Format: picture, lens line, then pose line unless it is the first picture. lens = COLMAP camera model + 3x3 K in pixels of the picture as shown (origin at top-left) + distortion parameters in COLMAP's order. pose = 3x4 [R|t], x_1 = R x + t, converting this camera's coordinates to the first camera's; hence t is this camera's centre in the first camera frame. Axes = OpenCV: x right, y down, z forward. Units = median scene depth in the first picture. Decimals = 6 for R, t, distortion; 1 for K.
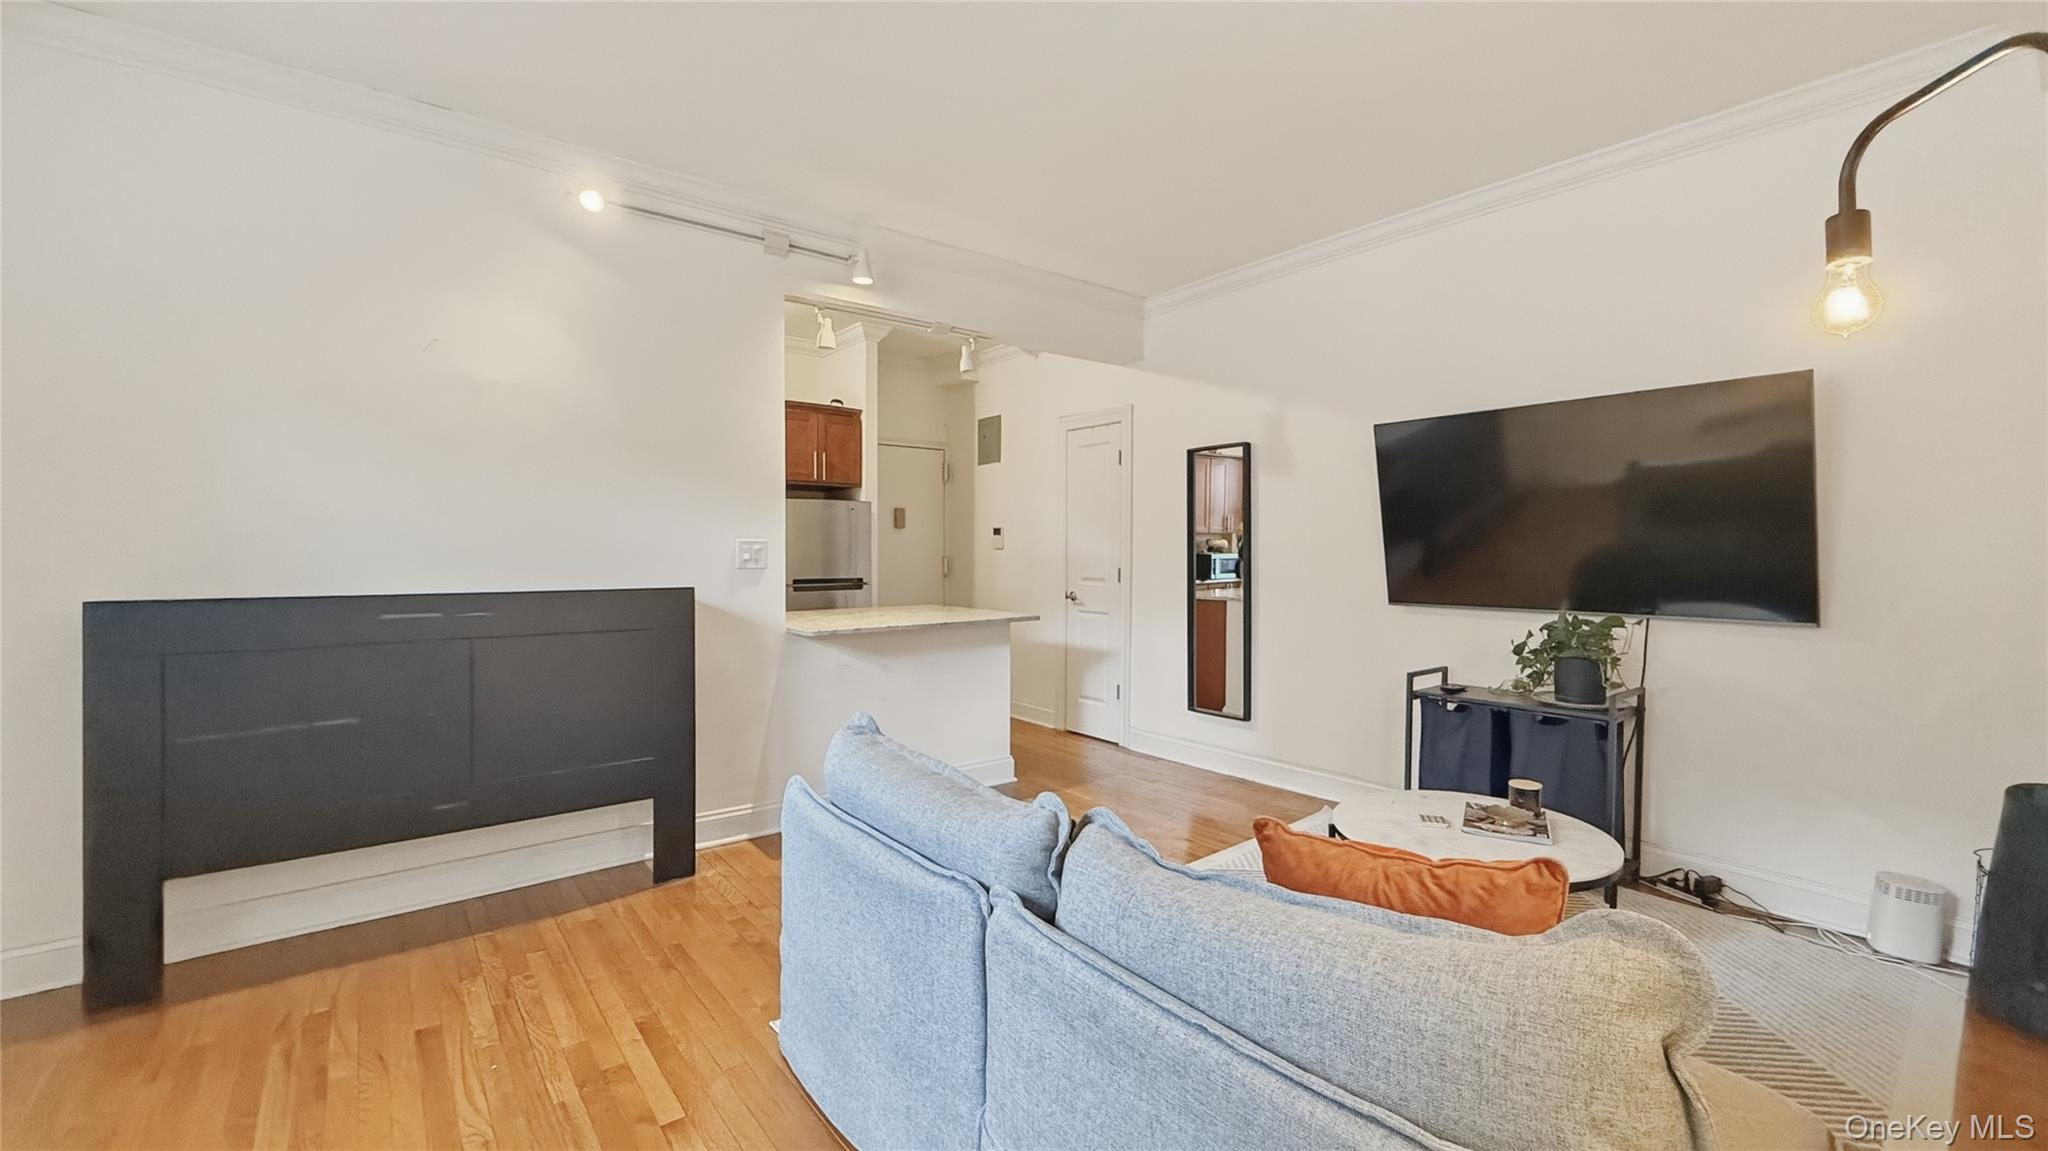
lens RADIAL K [[844.1, 0, 1029.2], [0, 844.1, 562.2], [0, 0, 1]] dist [-0.001354, -0.000444]
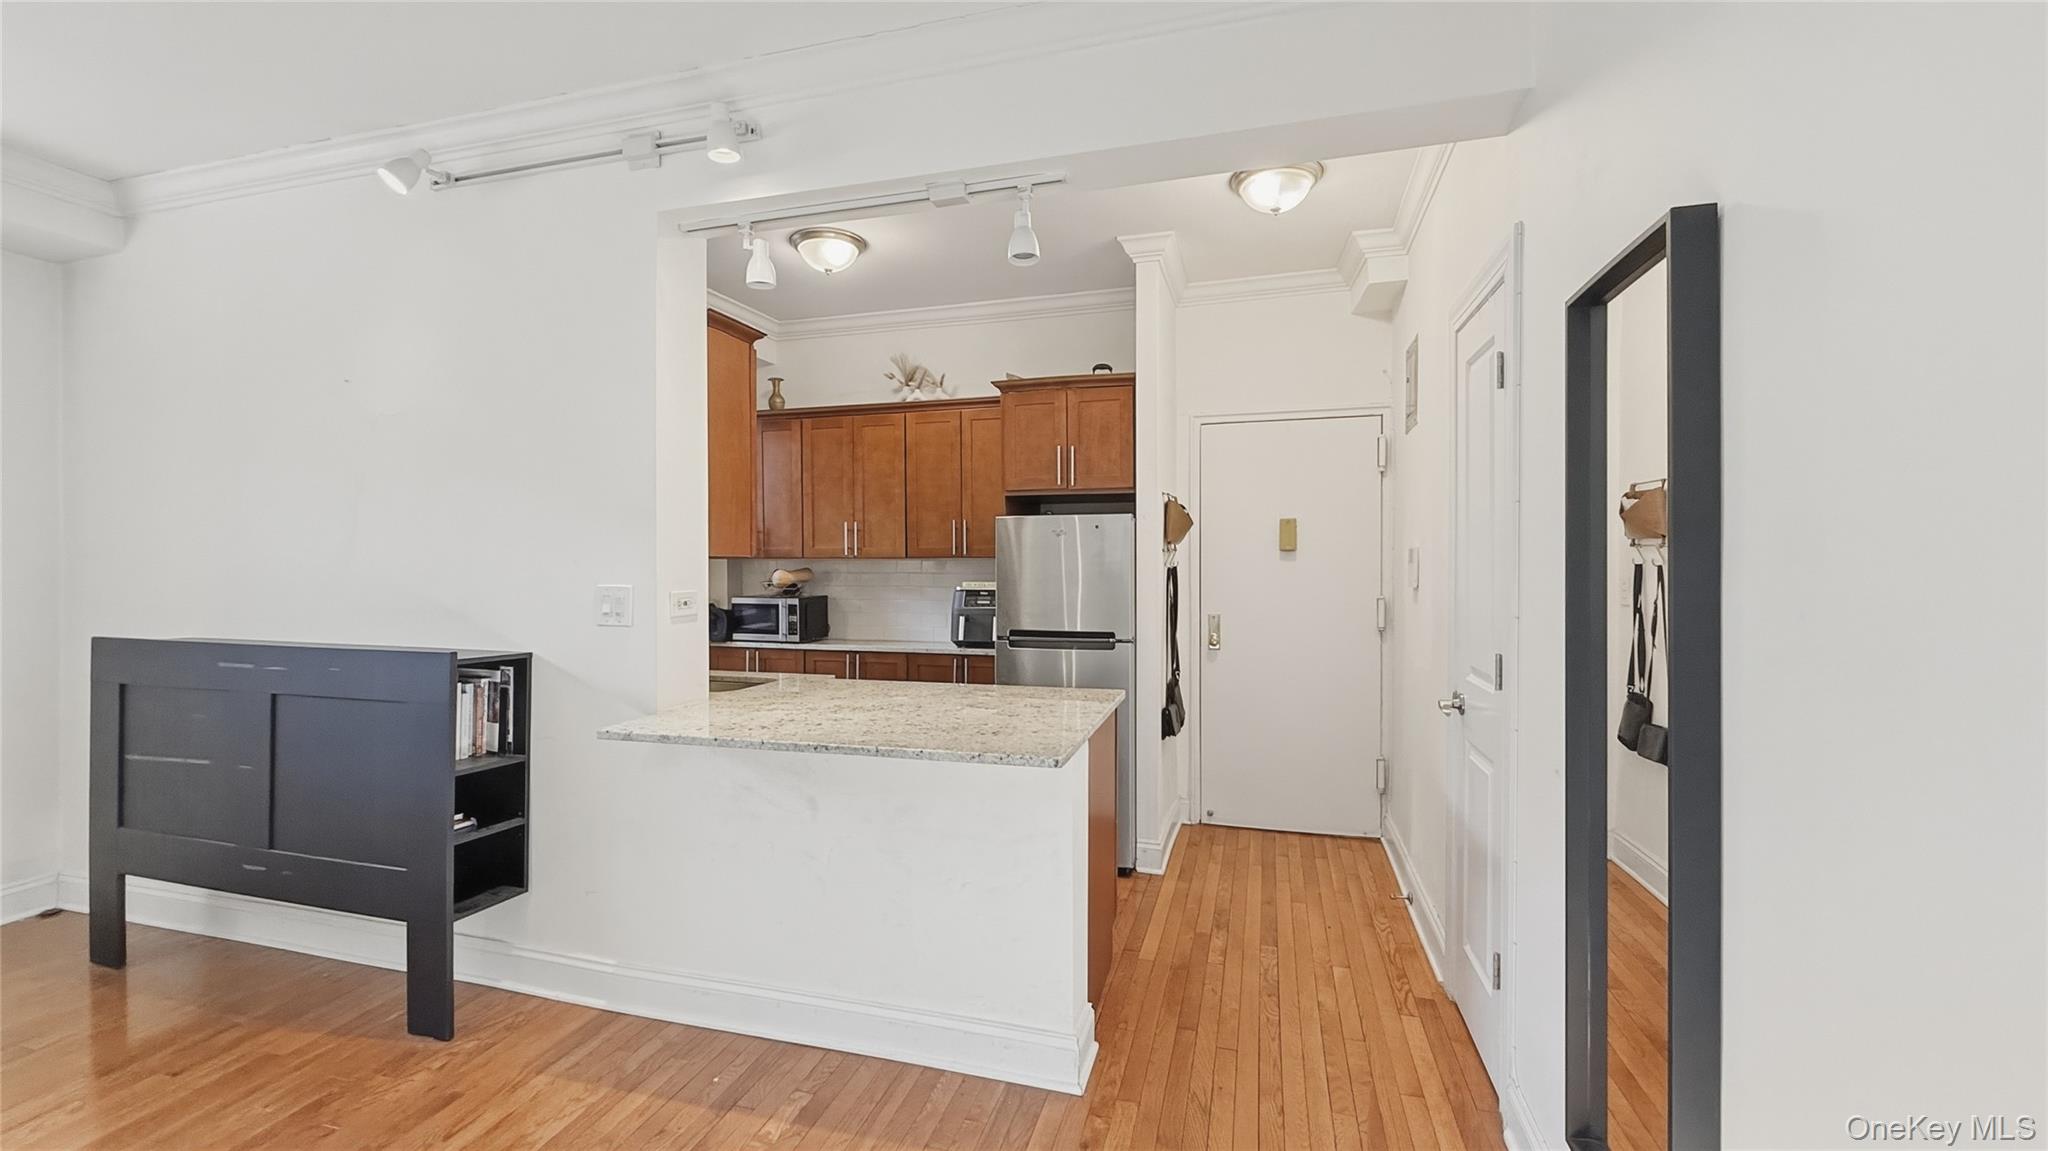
lens RADIAL K [[833.5, 0, 1024.0], [0, 833.5, 575.5], [0, 0, 1]] dist [0.008862, 0.000167]
pose [[0.577881, 0.012224, -0.816029, 0.512778], [-0.012424, 0.999904, 0.006180, -0.050536], [0.816026, 0.006567, 0.577977, 1.027057]]
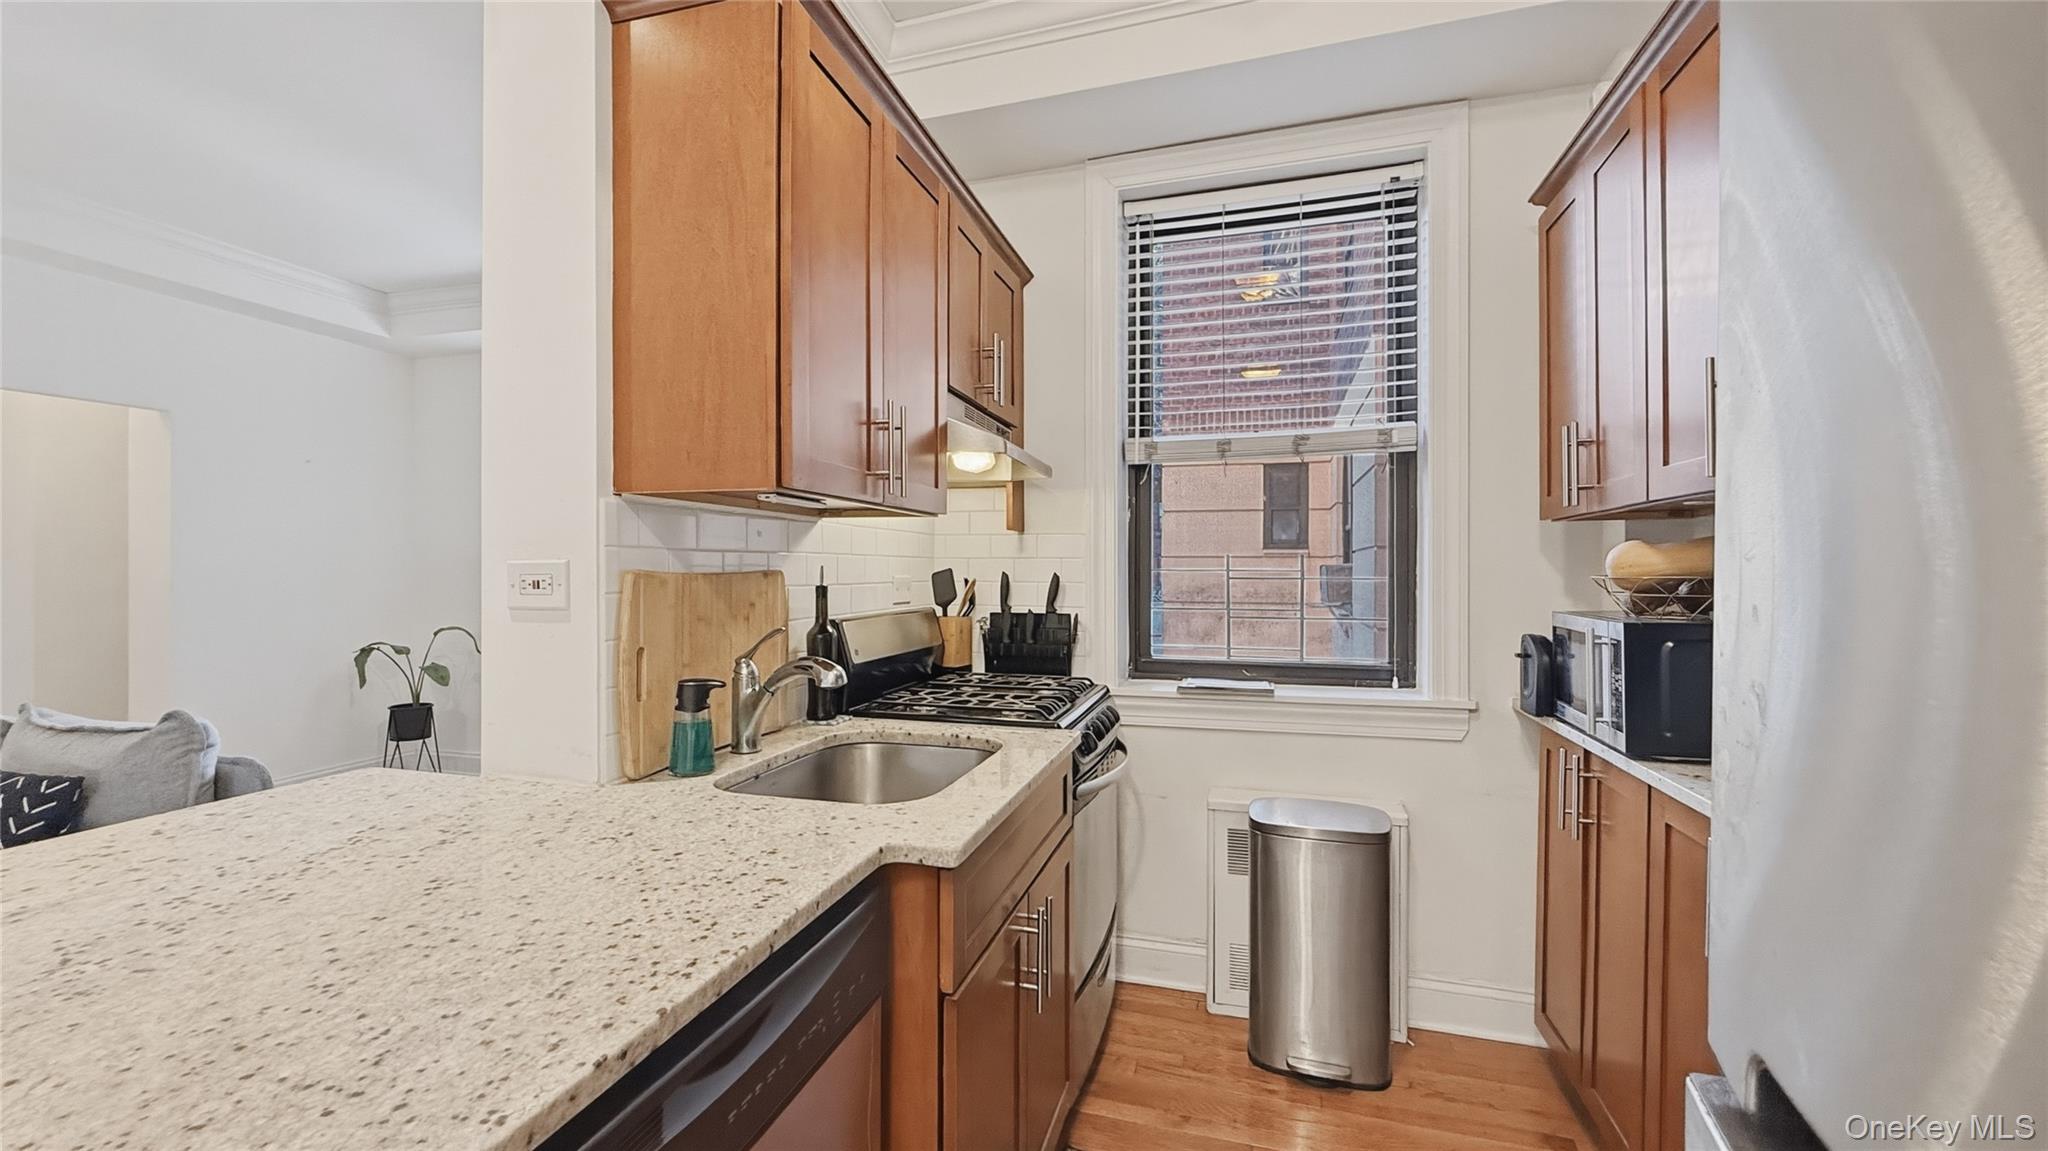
lens RADIAL K [[833.5, 0, 1024.0], [0, 833.5, 575.5], [0, 0, 1]] dist [0.008862, 0.000167]
pose [[-0.829038, -0.000361, -0.559192, -0.351680], [-0.012394, 0.999766, 0.017730, -0.028741], [0.559054, 0.021630, -0.828849, 1.766991]]
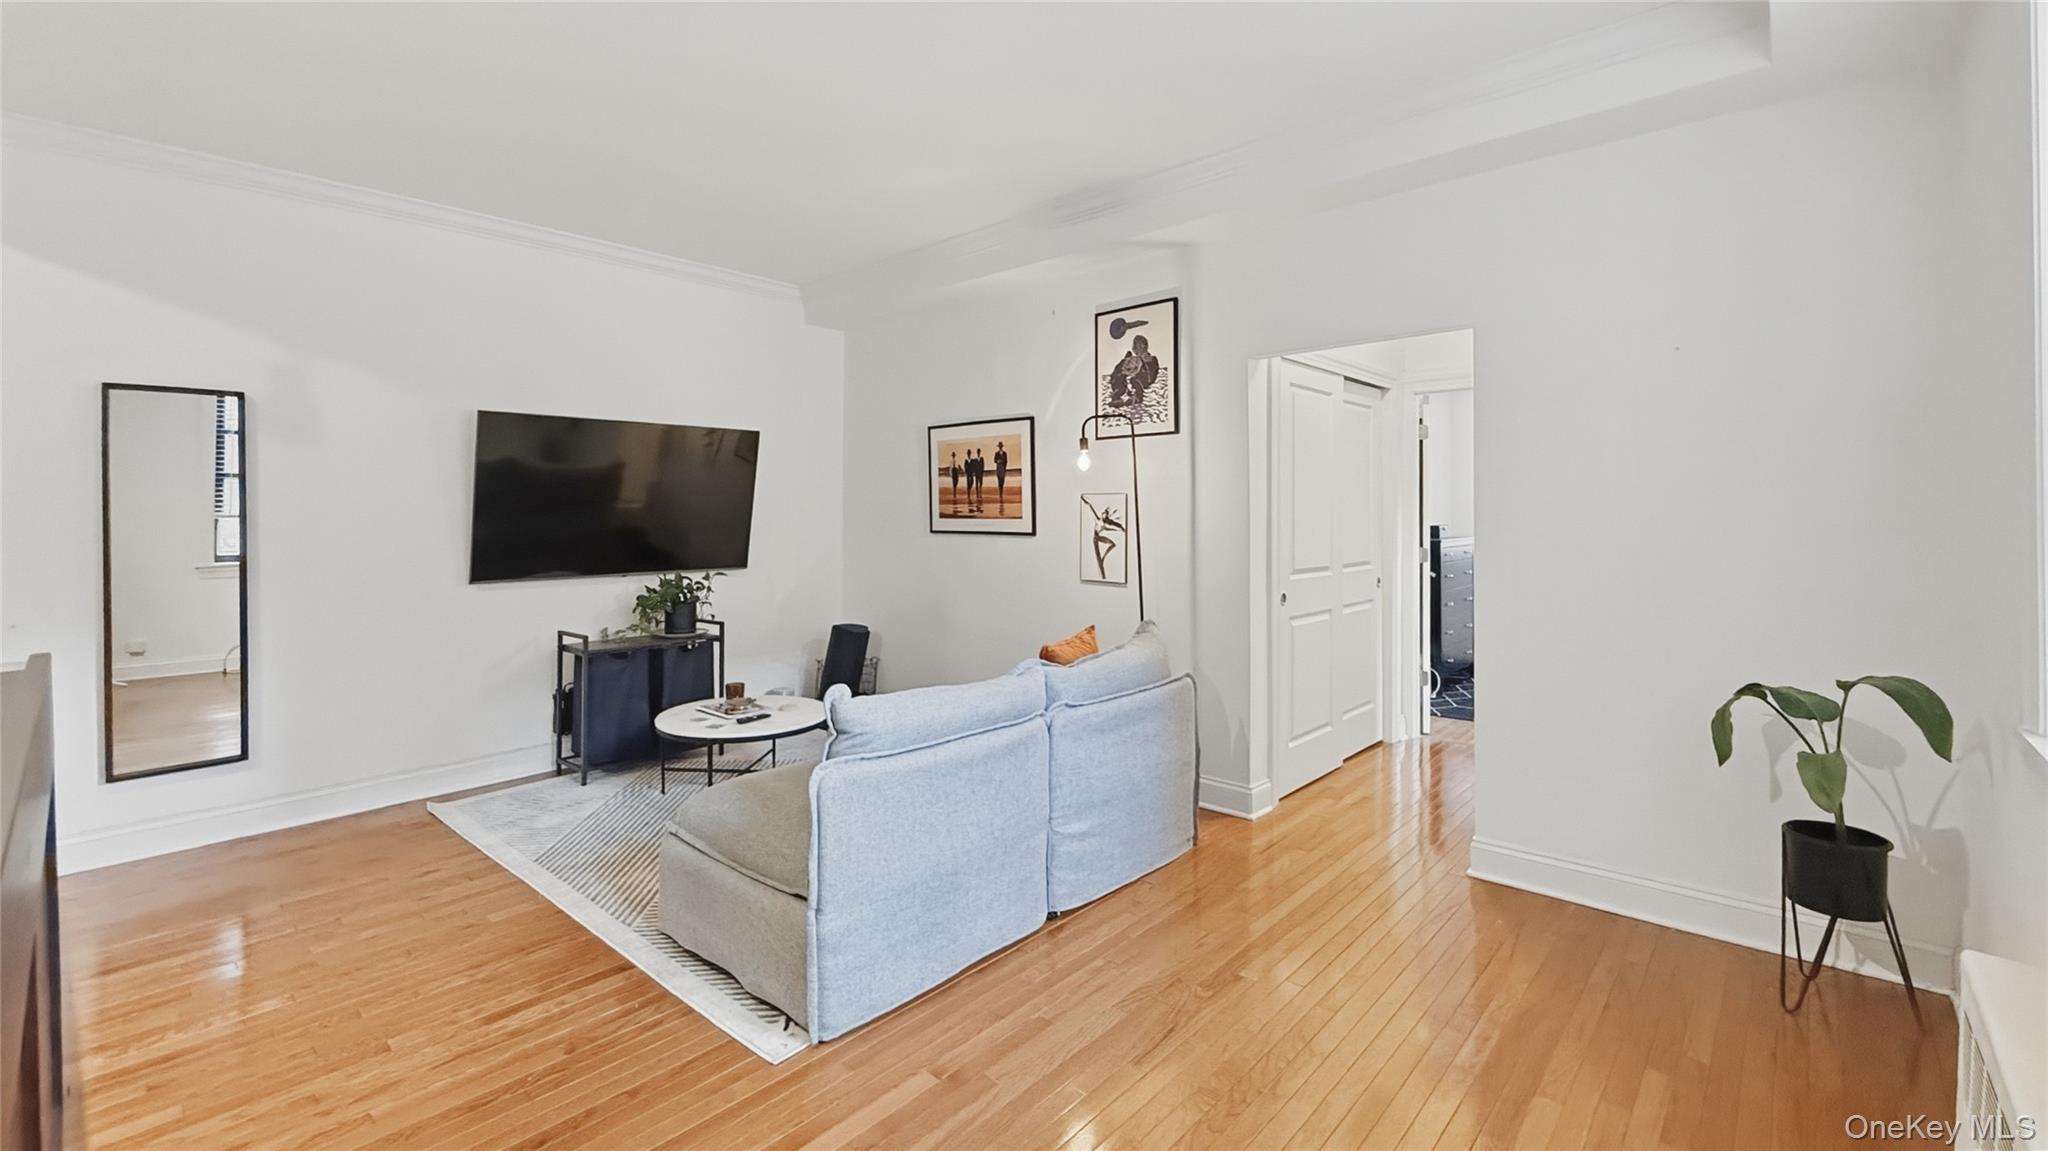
lens RADIAL K [[867.4, 0, 1025.0], [0, 867.4, 522.4], [0, 0, 1]] dist [0.001636, 0.000351]
pose [[-0.173662, -0.005420, 0.984790, -0.919022], [0.017744, 0.999805, 0.008632, -0.027276], [-0.984645, 0.018973, -0.173532, 0.641726]]
